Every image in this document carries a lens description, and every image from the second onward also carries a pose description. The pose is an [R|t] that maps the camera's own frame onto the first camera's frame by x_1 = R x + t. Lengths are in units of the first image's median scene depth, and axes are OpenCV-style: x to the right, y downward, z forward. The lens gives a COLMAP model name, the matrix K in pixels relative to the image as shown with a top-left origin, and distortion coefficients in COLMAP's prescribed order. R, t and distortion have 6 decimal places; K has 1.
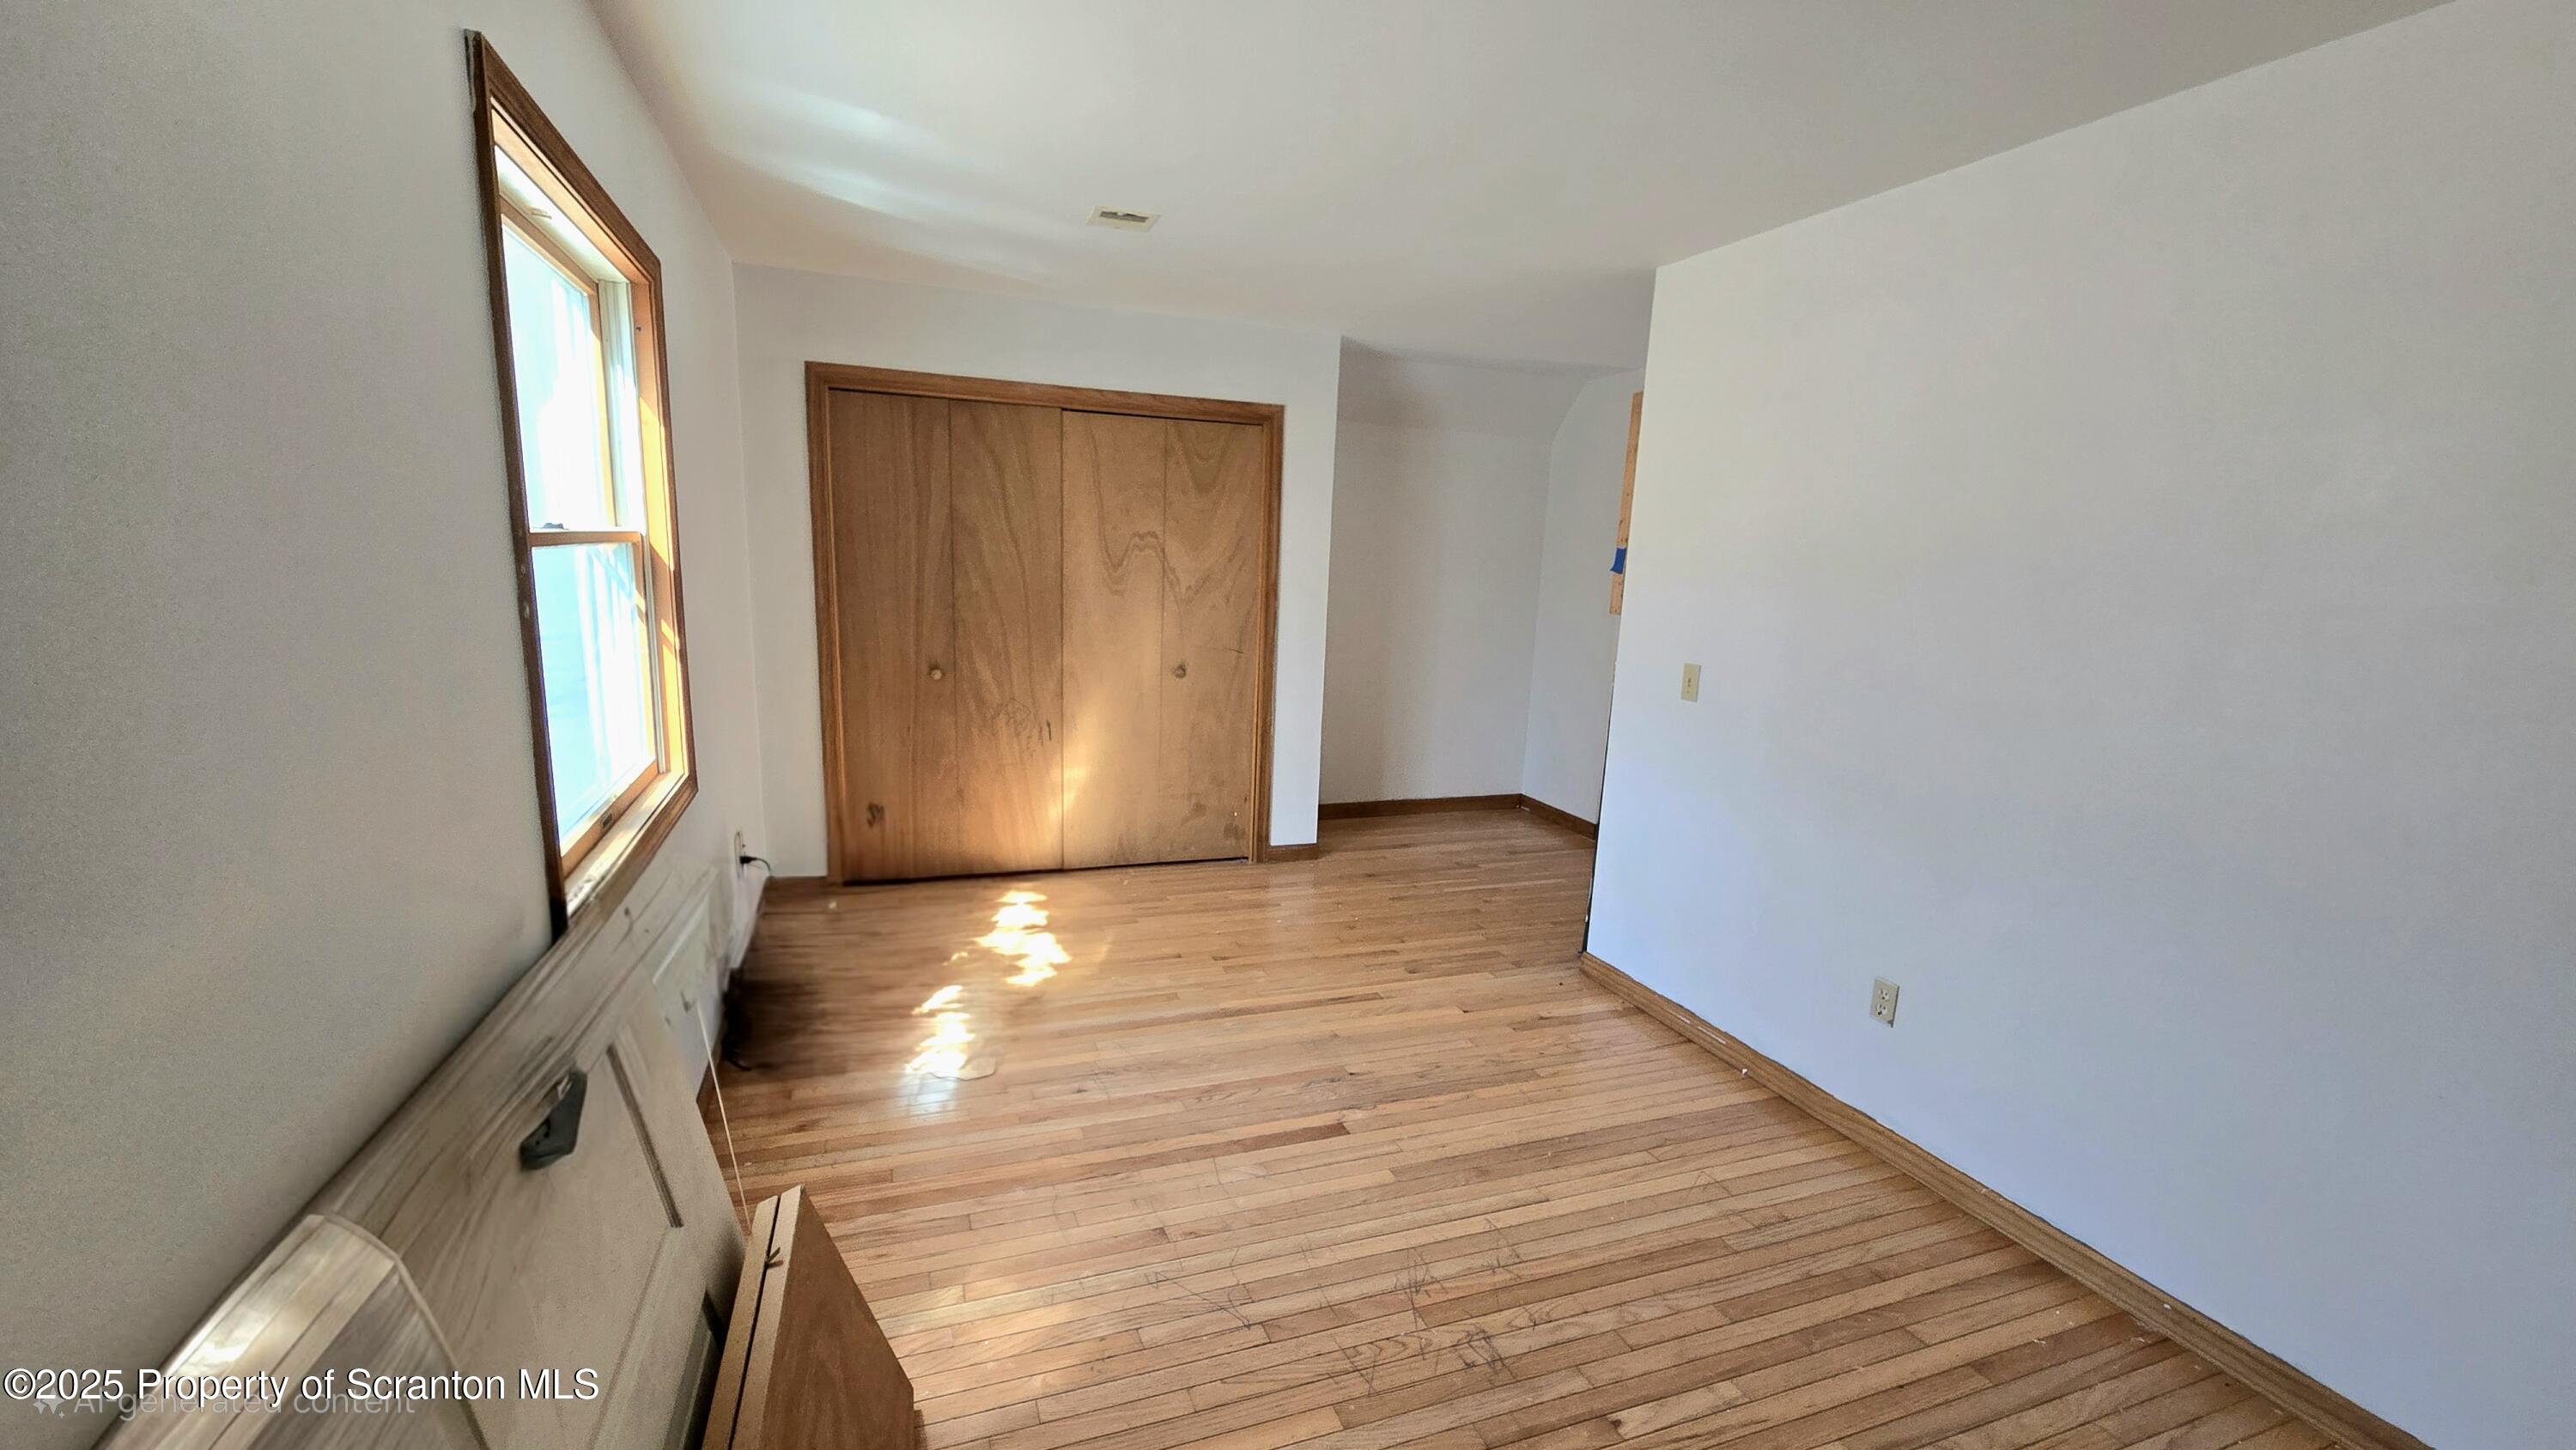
lens RADIAL K [[1068.4, 0, 1276.5], [0, 1068.4, 730.5], [0, 0, 1]] dist [-0.001794, -0.001402]
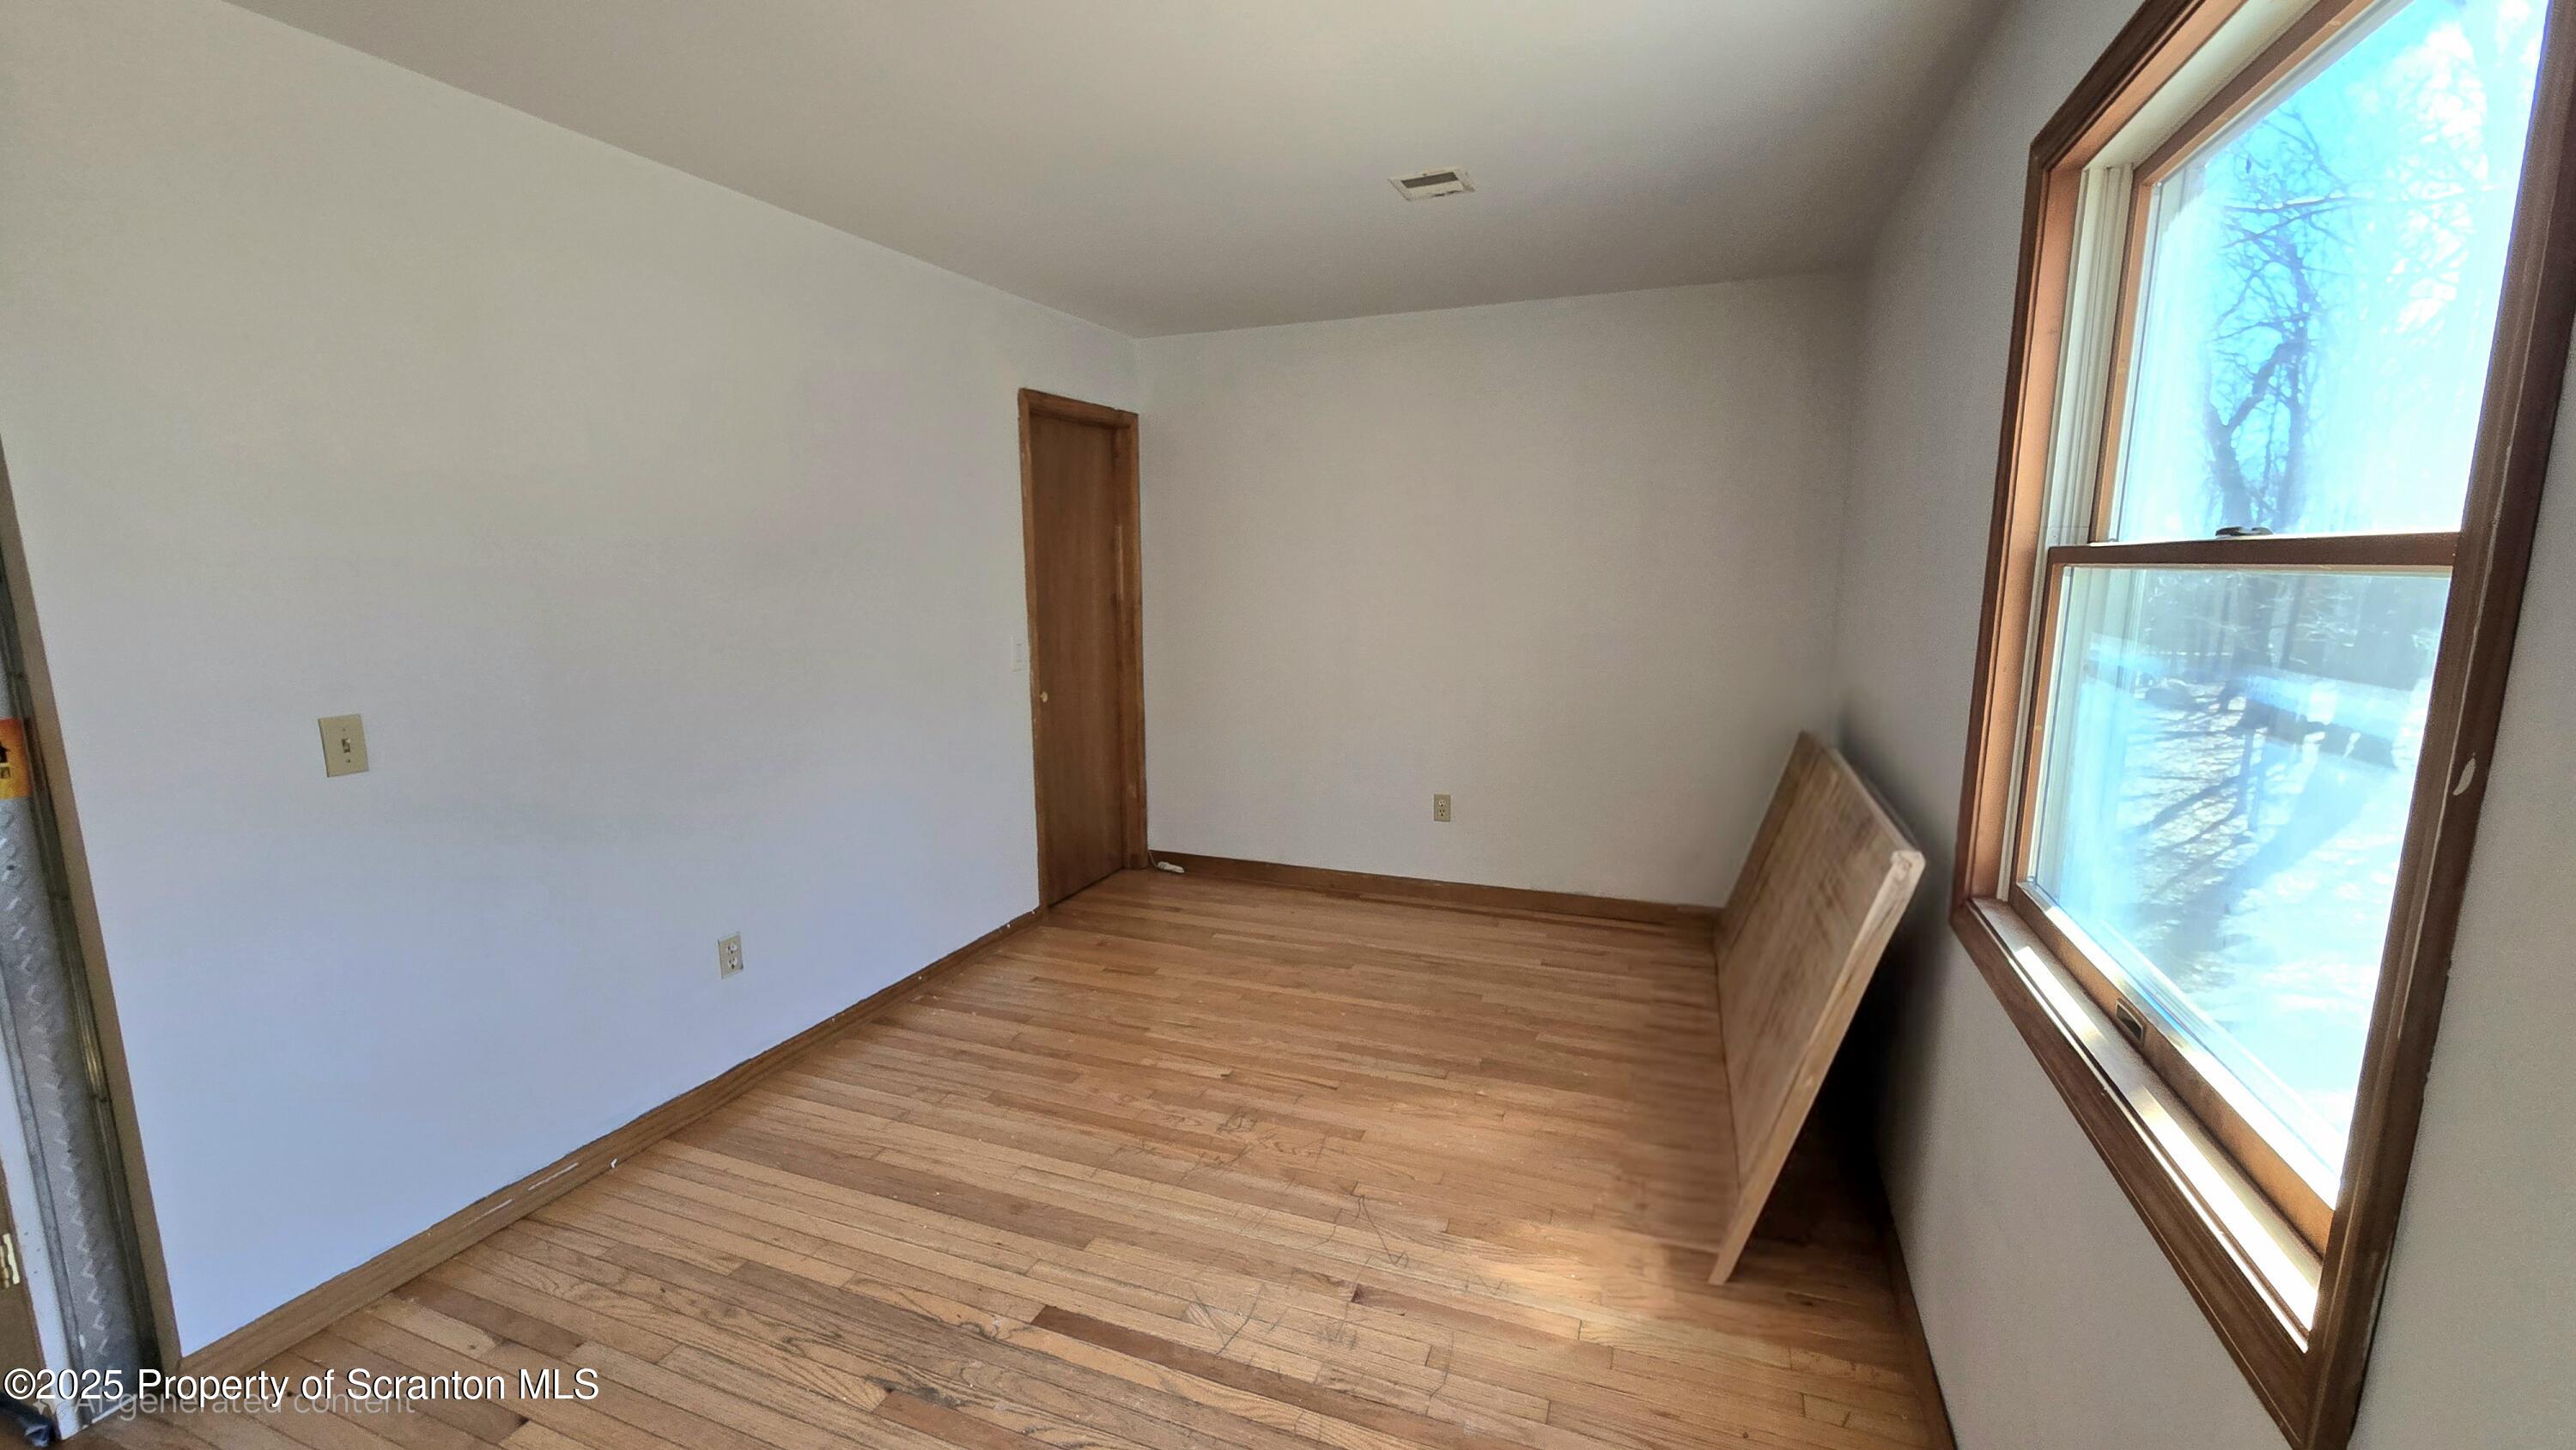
lens RADIAL K [[1068.4, 0, 1276.8], [0, 1068.4, 729.3], [0, 0, 1]] dist [-0.001794, -0.001402]
pose [[-0.745960, -0.132386, 0.652700, -0.583368], [0.093853, 0.949367, 0.299822, -0.264617], [-0.659344, 0.284913, -0.695765, 1.533909]]
